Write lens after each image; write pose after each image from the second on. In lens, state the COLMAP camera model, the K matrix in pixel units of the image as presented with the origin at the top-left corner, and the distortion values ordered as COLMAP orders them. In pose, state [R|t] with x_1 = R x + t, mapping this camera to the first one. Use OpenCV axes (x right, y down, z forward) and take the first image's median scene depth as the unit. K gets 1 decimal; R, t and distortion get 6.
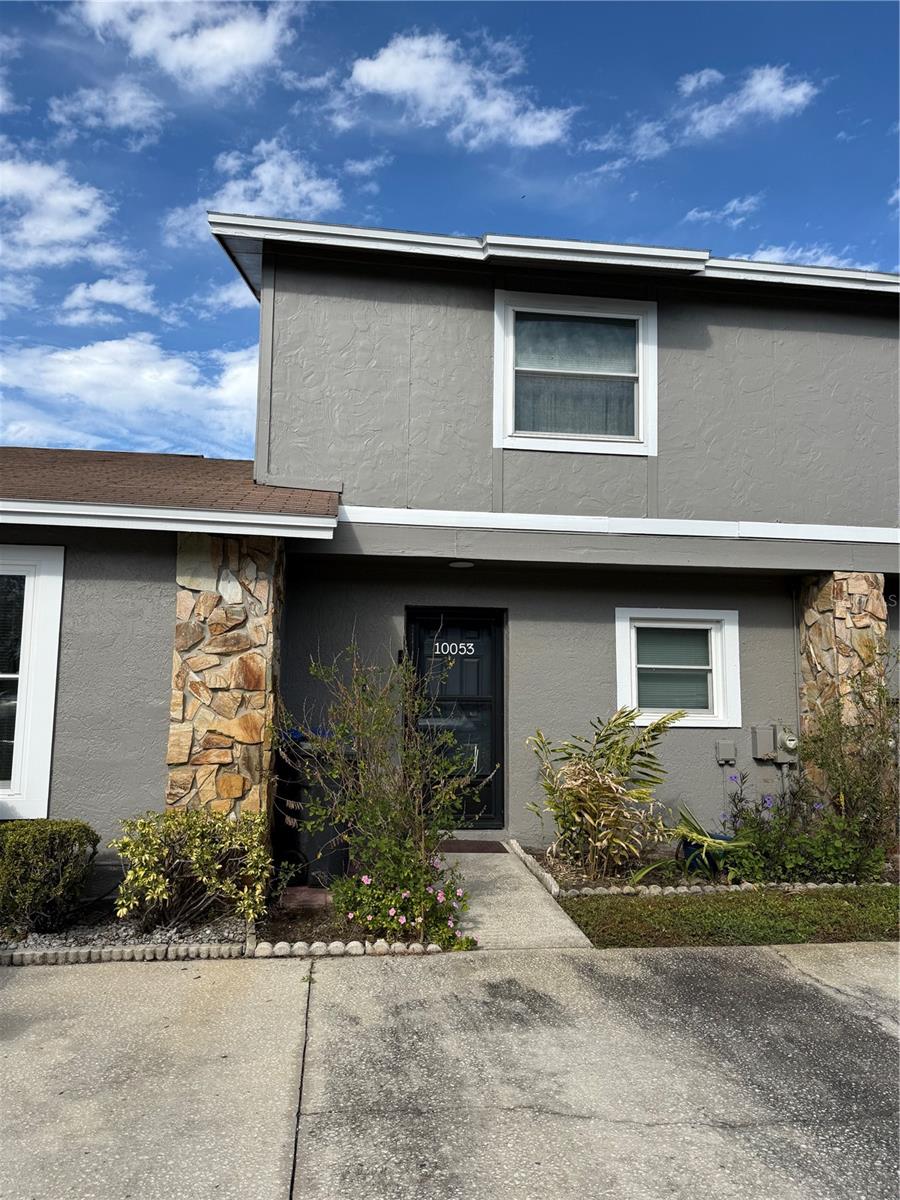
lens RADIAL K [[839.8, 0, 449.1], [0, 839.8, 596.9], [0, 0, 1]] dist [0.061245, -0.079750]
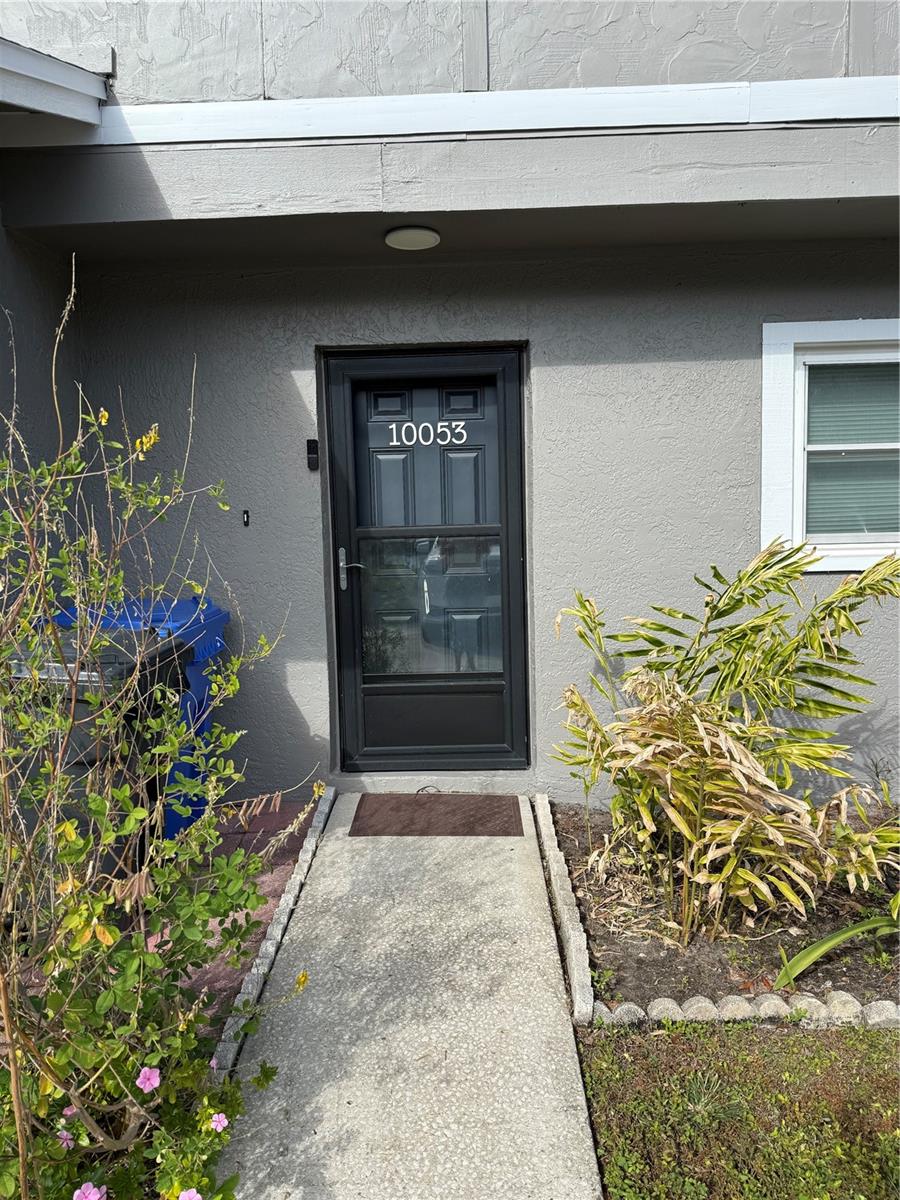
lens RADIAL K [[839.8, 0, 446.2], [0, 839.8, 605.6], [0, 0, 1]] dist [0.061245, -0.079750]
pose [[0.986036, -0.019640, -0.165372, 0.103023], [0.057257, 0.972466, 0.225903, 0.050361], [0.156382, -0.232217, 0.960010, 0.504078]]
